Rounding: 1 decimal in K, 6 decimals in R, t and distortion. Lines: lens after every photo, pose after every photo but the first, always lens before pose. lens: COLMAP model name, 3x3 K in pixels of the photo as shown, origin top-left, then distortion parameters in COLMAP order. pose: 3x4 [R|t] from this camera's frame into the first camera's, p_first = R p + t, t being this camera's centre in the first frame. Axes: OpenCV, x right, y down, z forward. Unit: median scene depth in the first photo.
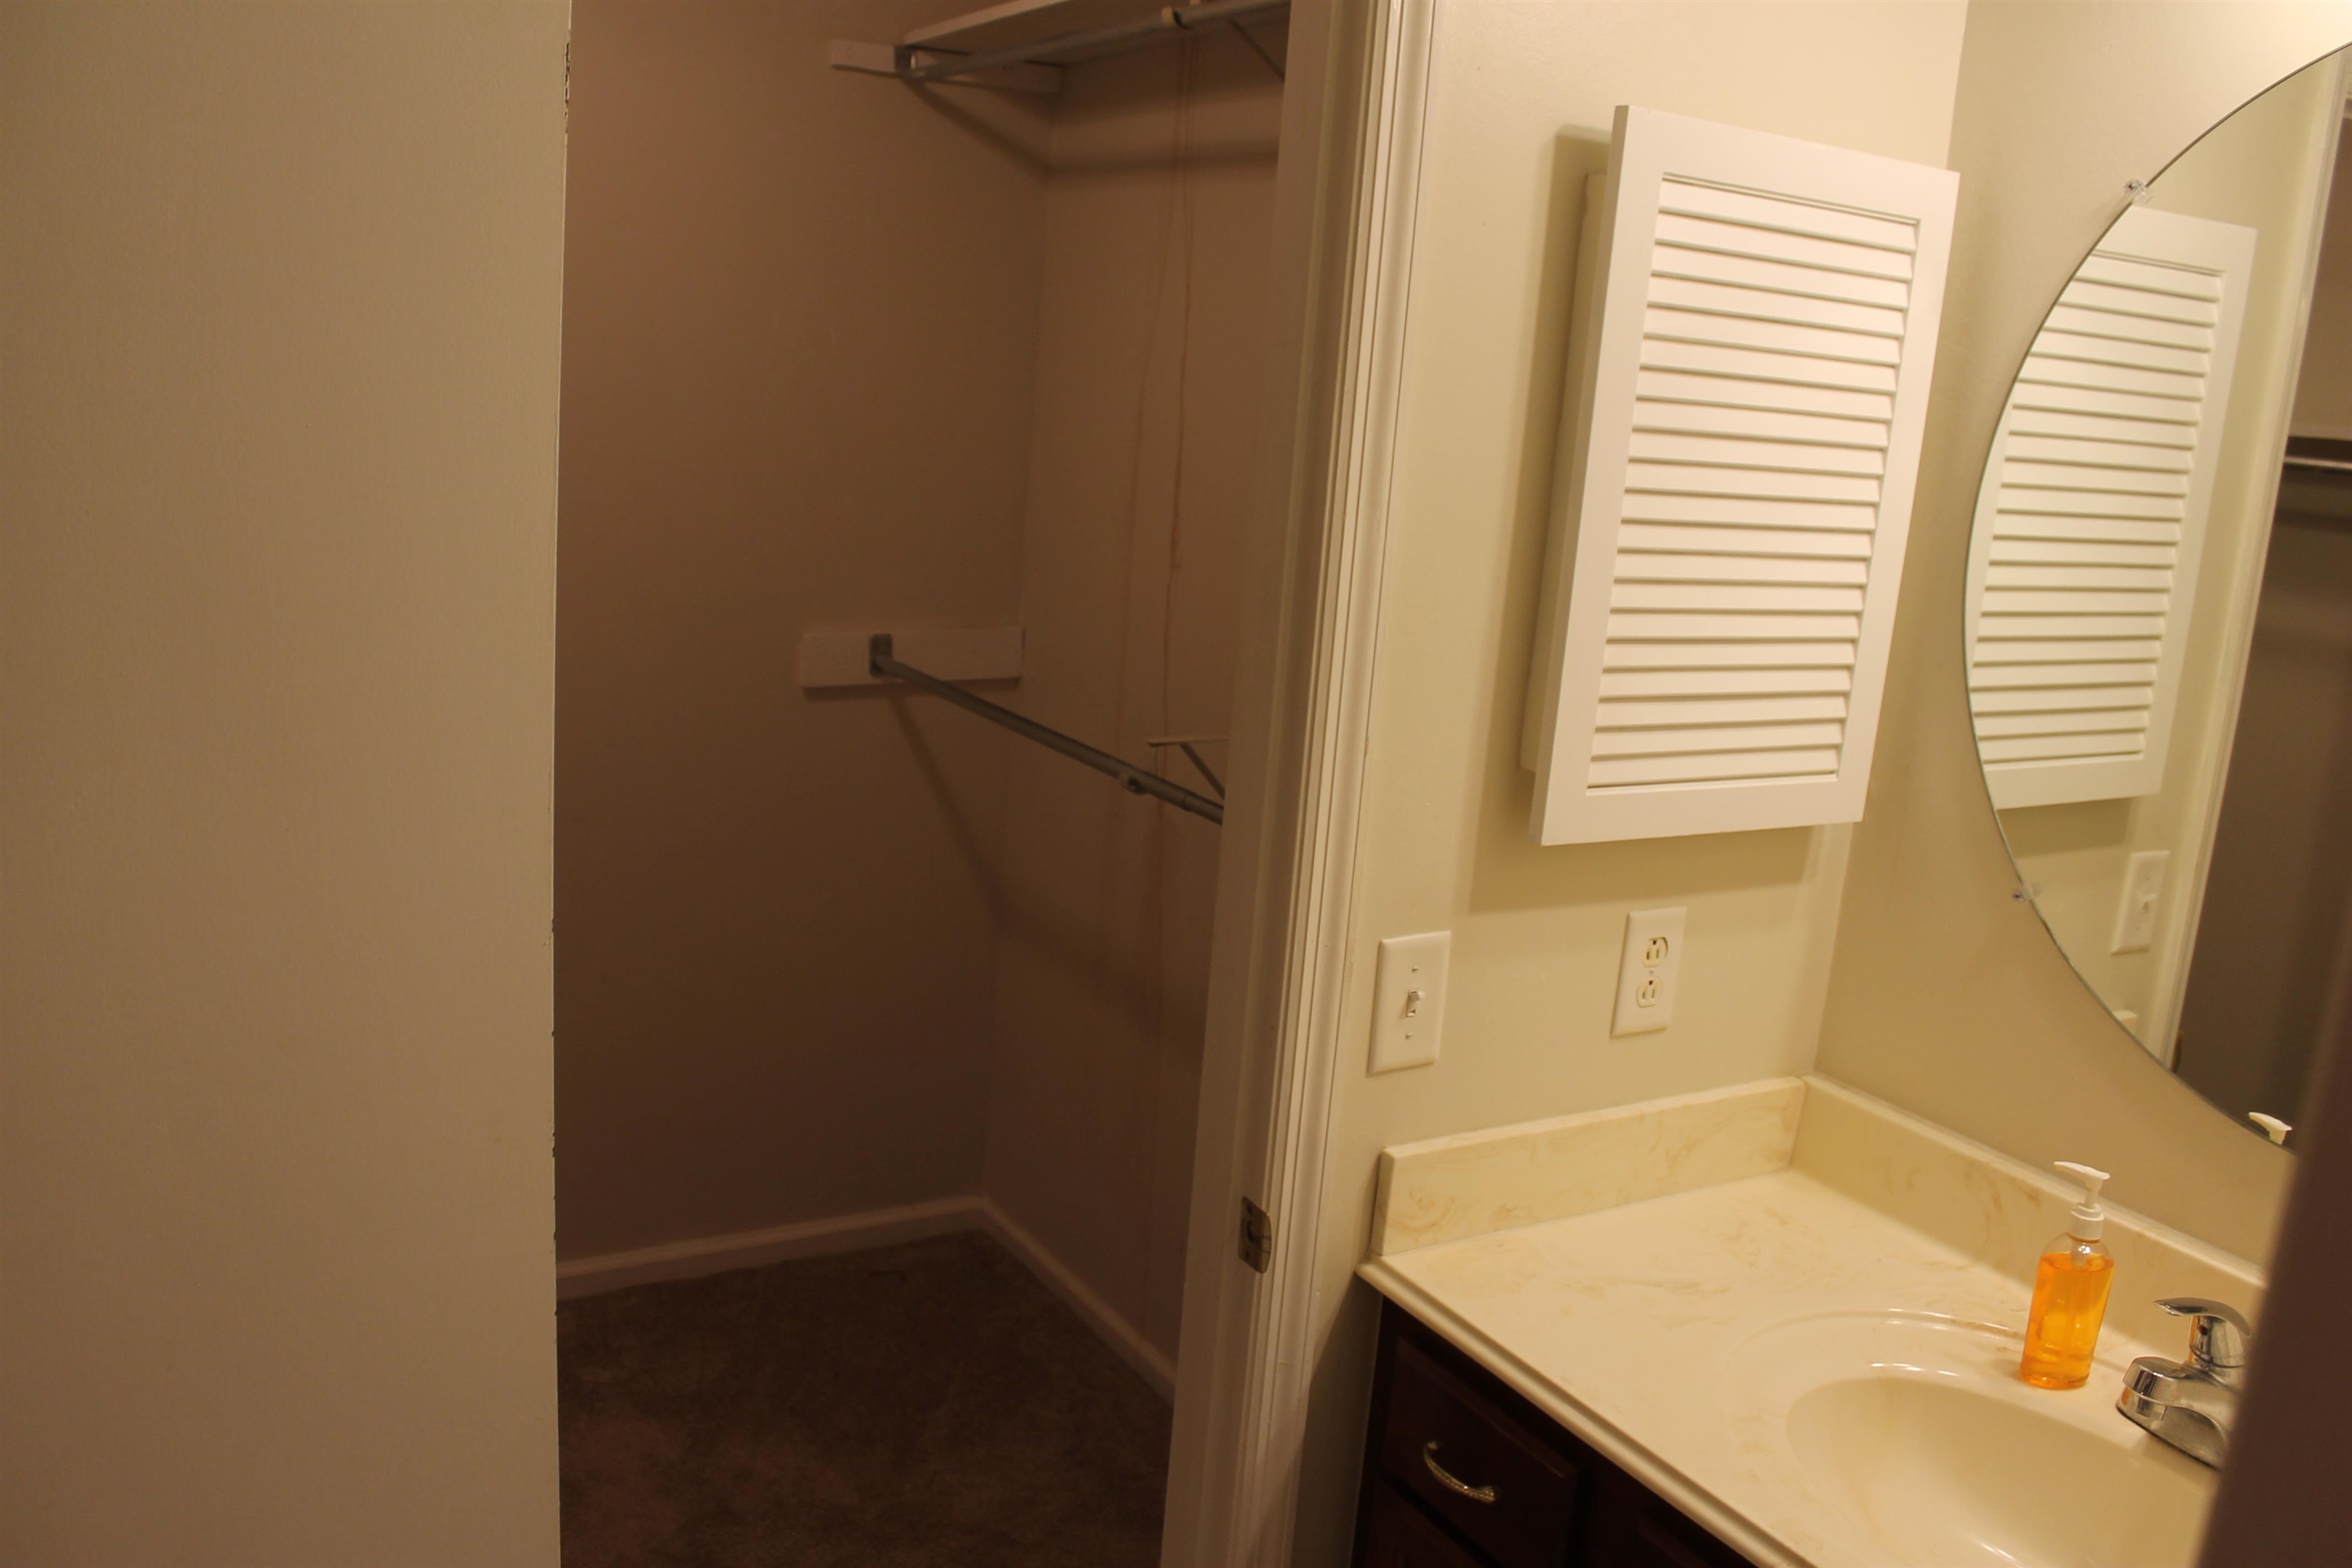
lens RADIAL K [[1995.7, 0, 1174.6], [0, 1995.7, 785.8], [0, 0, 1]] dist [-0.145009, 0.122195]
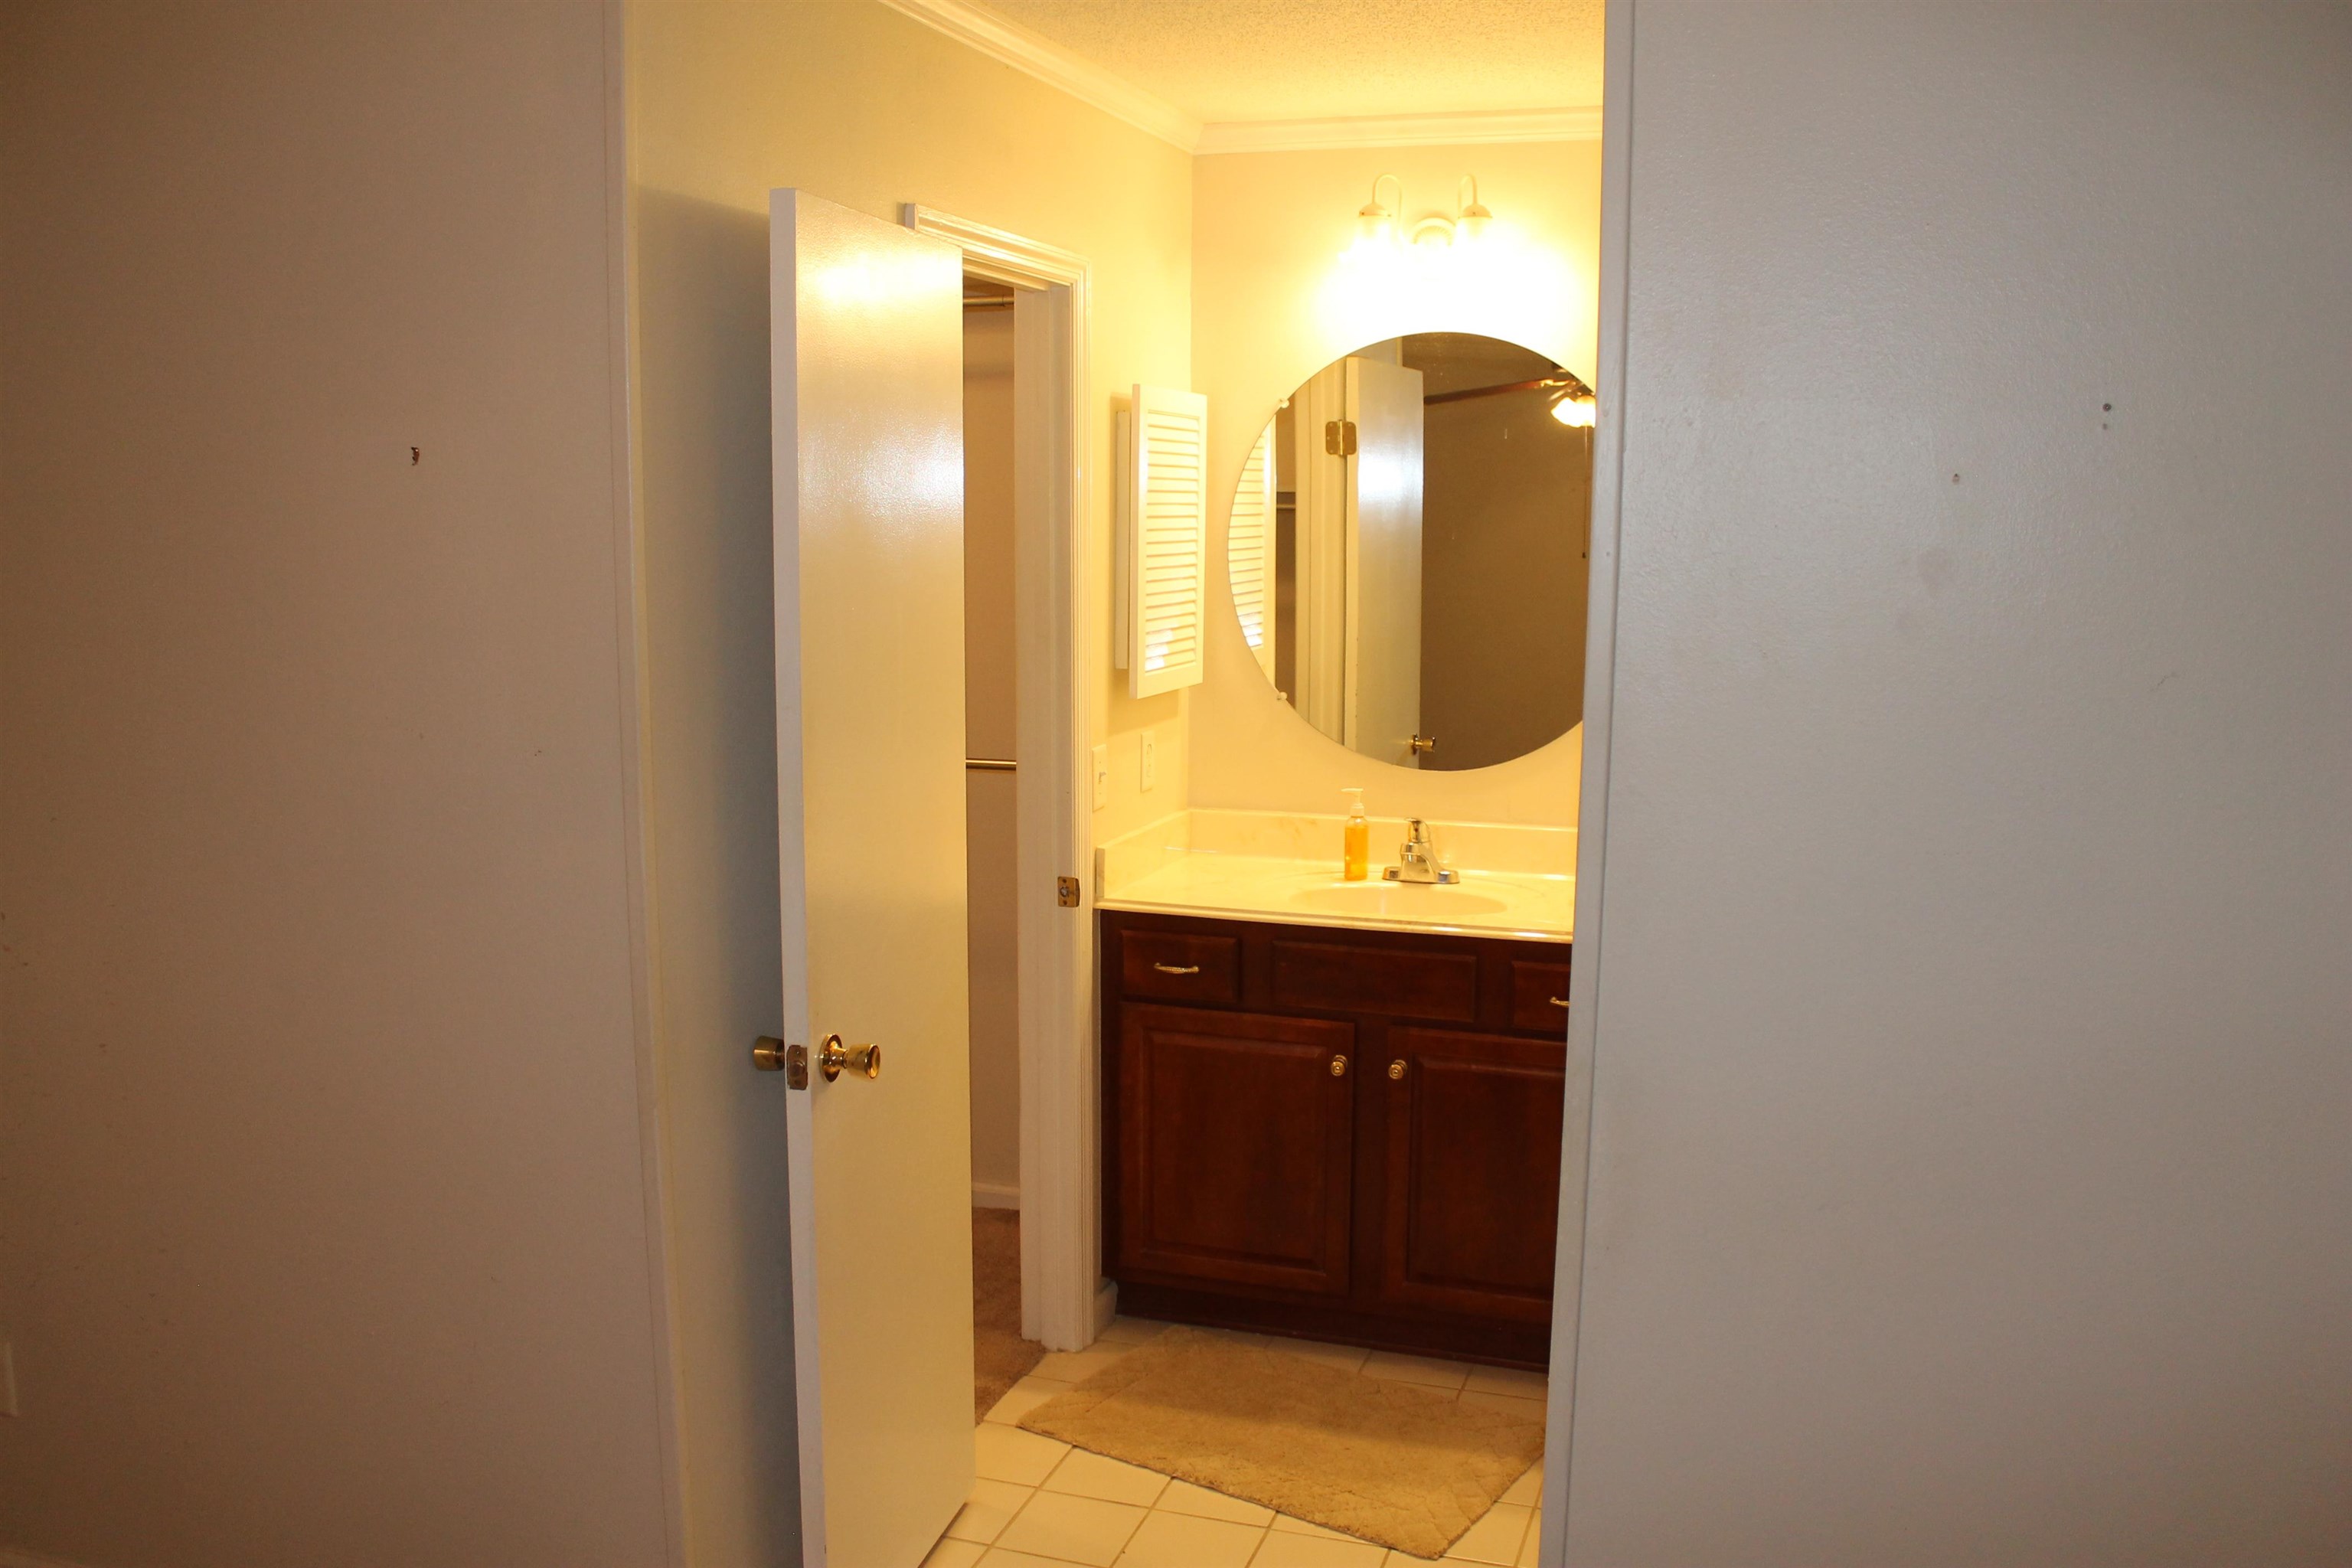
lens RADIAL K [[1995.7, 0, 1177.0], [0, 1995.7, 783.9], [0, 0, 1]] dist [-0.145009, 0.122195]
pose [[0.756621, -0.165603, 0.632535, -1.203134], [0.191667, 0.981072, 0.027585, 0.068114], [-0.625130, 0.100364, 0.774041, -0.772698]]
